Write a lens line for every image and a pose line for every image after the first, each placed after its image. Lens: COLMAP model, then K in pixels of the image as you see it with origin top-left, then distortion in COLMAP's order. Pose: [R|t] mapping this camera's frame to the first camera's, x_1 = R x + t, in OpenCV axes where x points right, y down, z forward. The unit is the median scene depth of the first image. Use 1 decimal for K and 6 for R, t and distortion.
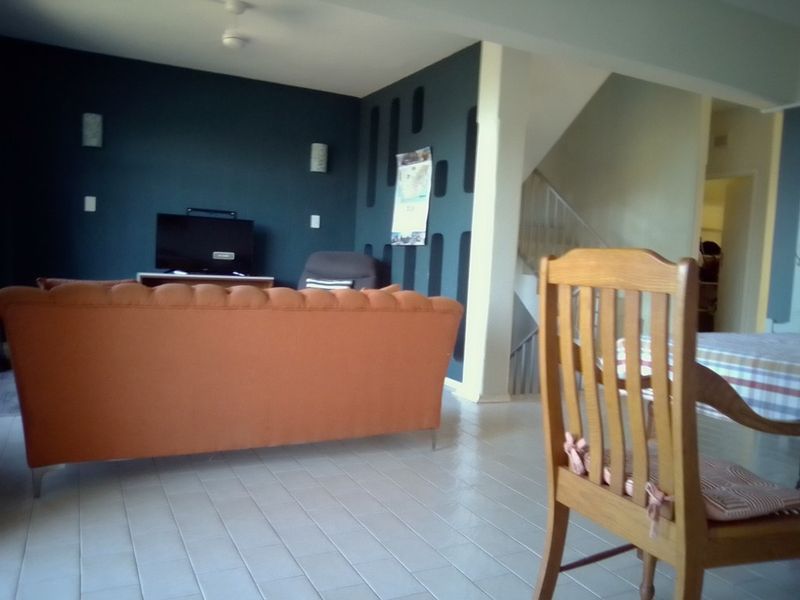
lens RADIAL K [[638.8, 0, 406.2], [0, 638.8, 303.9], [0, 0, 1]] dist [0.009784, -0.049936]
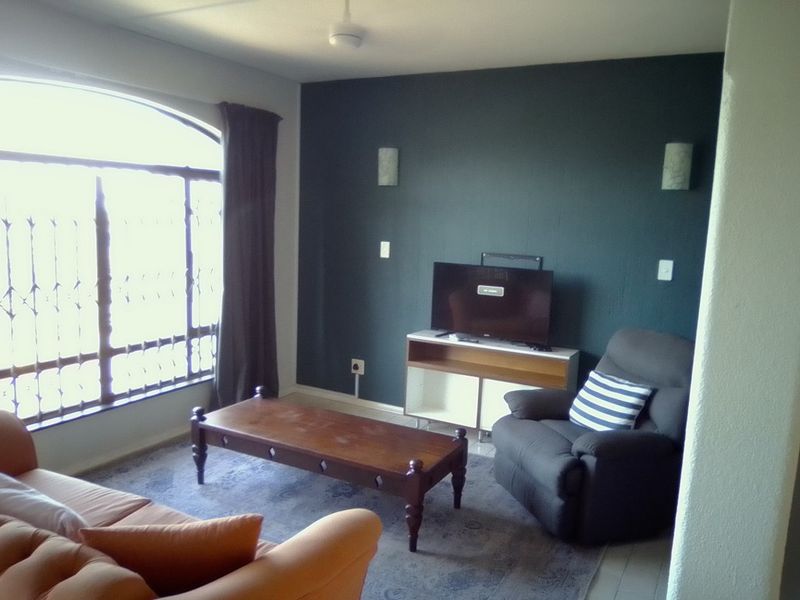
lens RADIAL K [[638.8, 0, 406.2], [0, 638.8, 303.9], [0, 0, 1]] dist [0.009784, -0.049936]
pose [[0.586727, 0.083717, -0.805446, 0.244182], [-0.061091, 0.996383, 0.059061, -0.133988], [0.807477, 0.014553, 0.589719, 0.492251]]
